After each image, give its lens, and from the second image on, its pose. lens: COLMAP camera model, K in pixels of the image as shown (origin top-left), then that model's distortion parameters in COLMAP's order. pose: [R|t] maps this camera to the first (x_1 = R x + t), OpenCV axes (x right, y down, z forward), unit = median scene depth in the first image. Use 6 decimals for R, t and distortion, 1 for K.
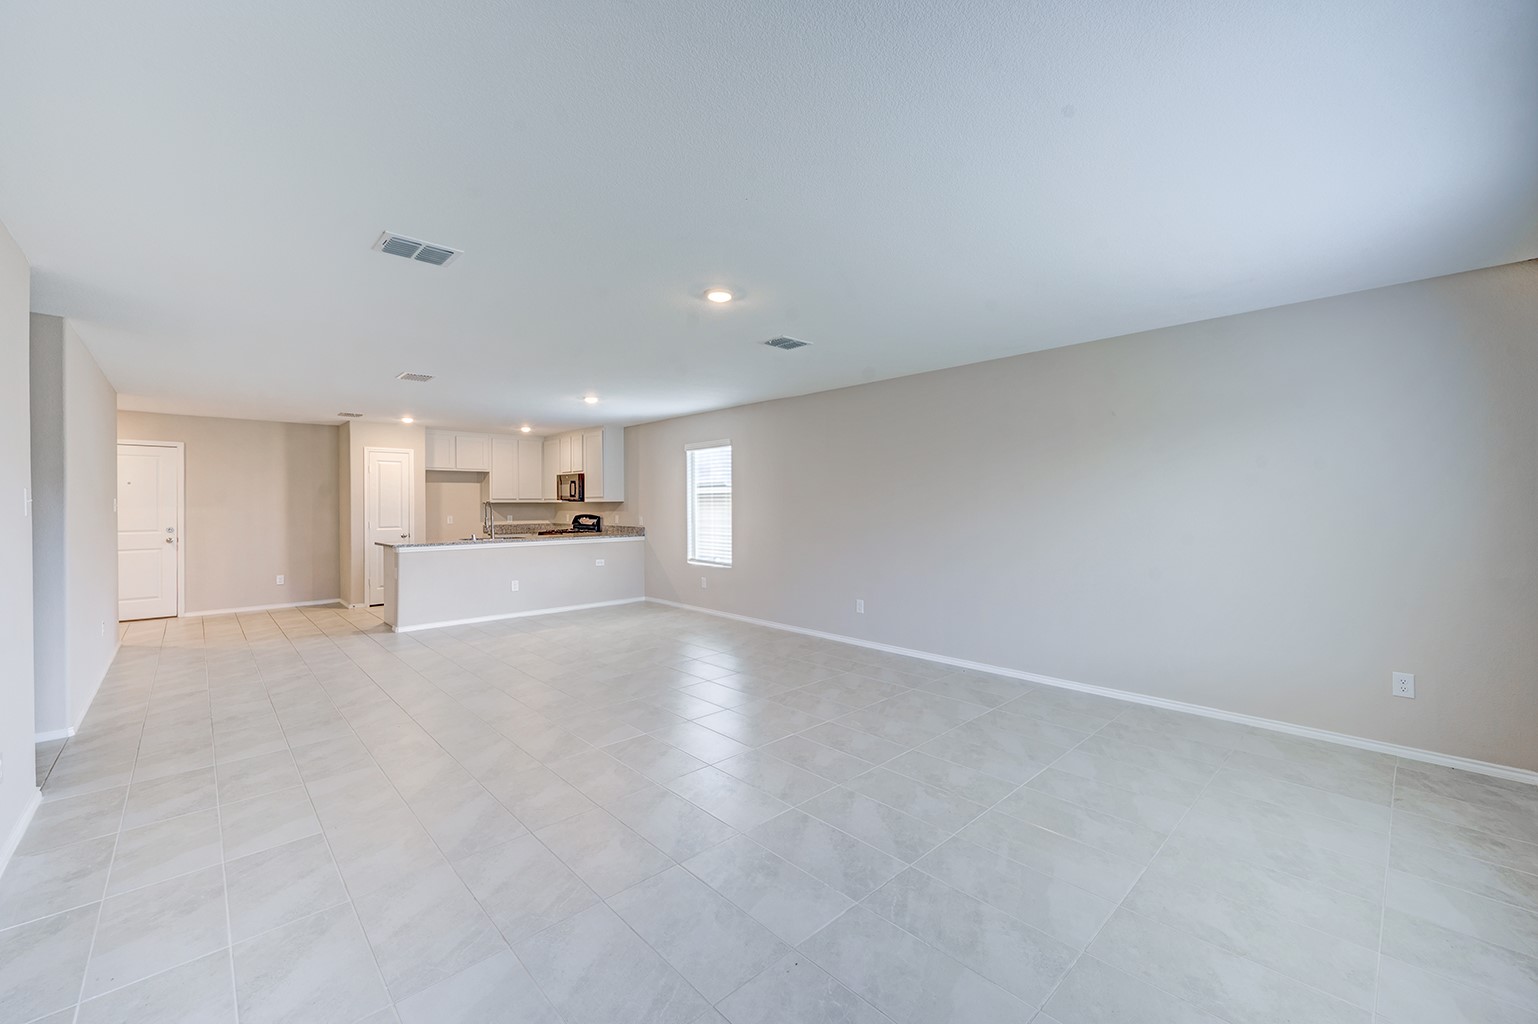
lens RADIAL K [[614.7, 0, 773.1], [0, 614.7, 507.6], [0, 0, 1]] dist [-0.001384, -0.000295]
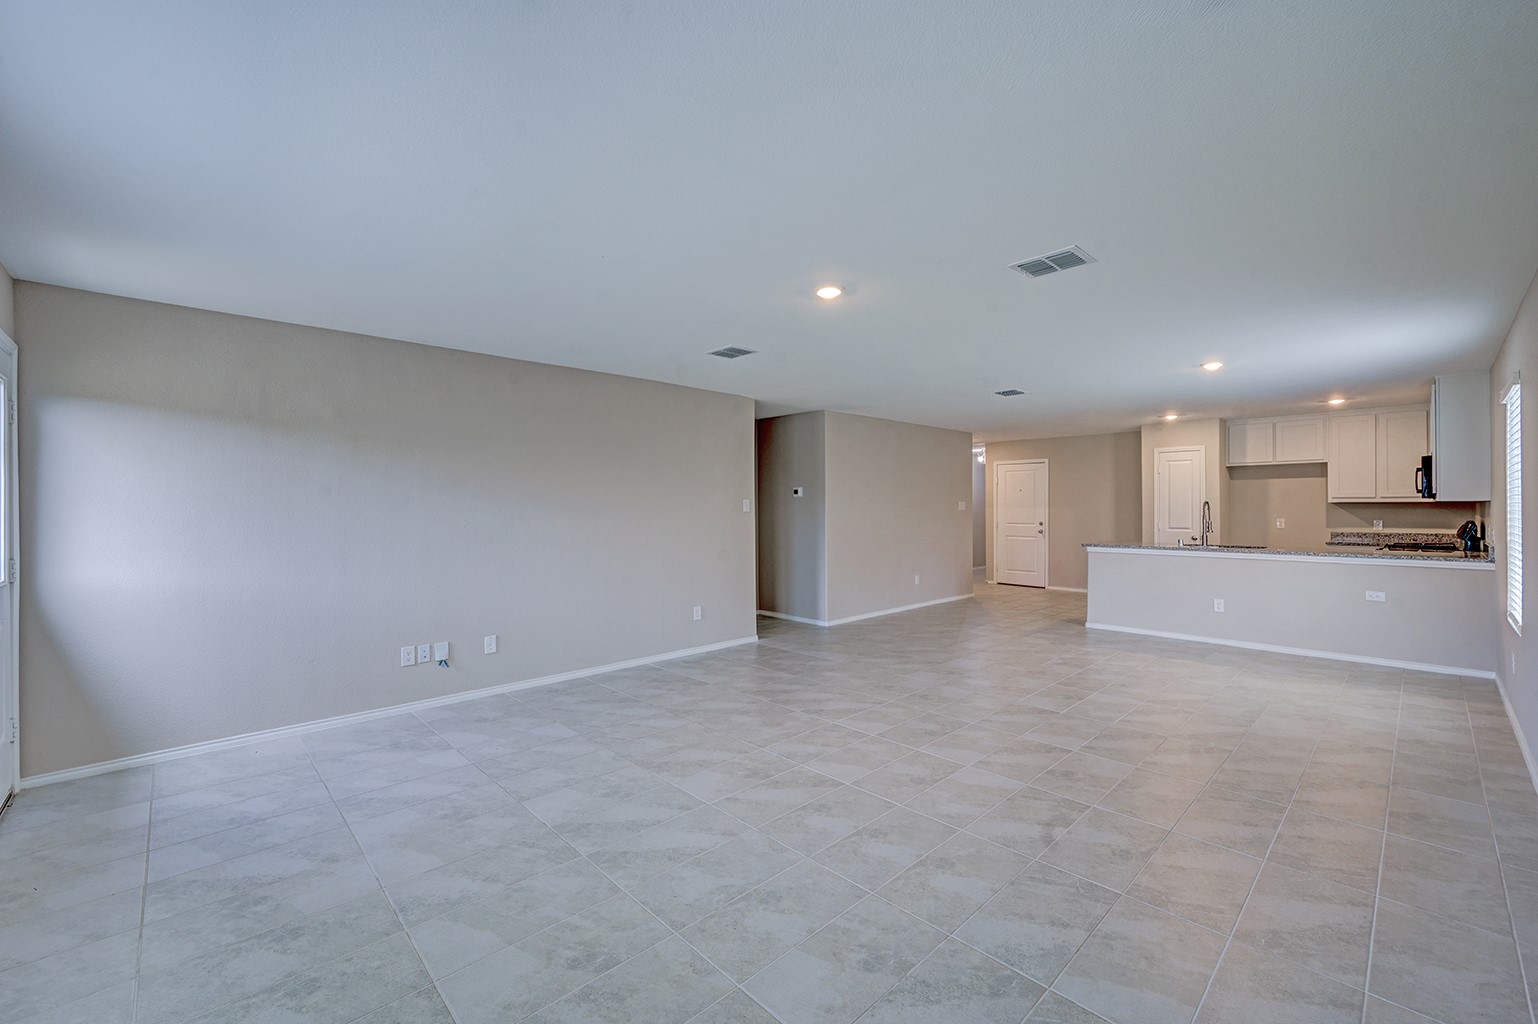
lens RADIAL K [[614.7, 0, 773.0], [0, 614.7, 507.1], [0, 0, 1]] dist [-0.001384, -0.000295]
pose [[0.013312, 0.004812, -0.999900, 0.344139], [-0.002105, 0.999986, 0.004784, -0.005245], [0.999909, 0.002041, 0.013322, 0.353171]]
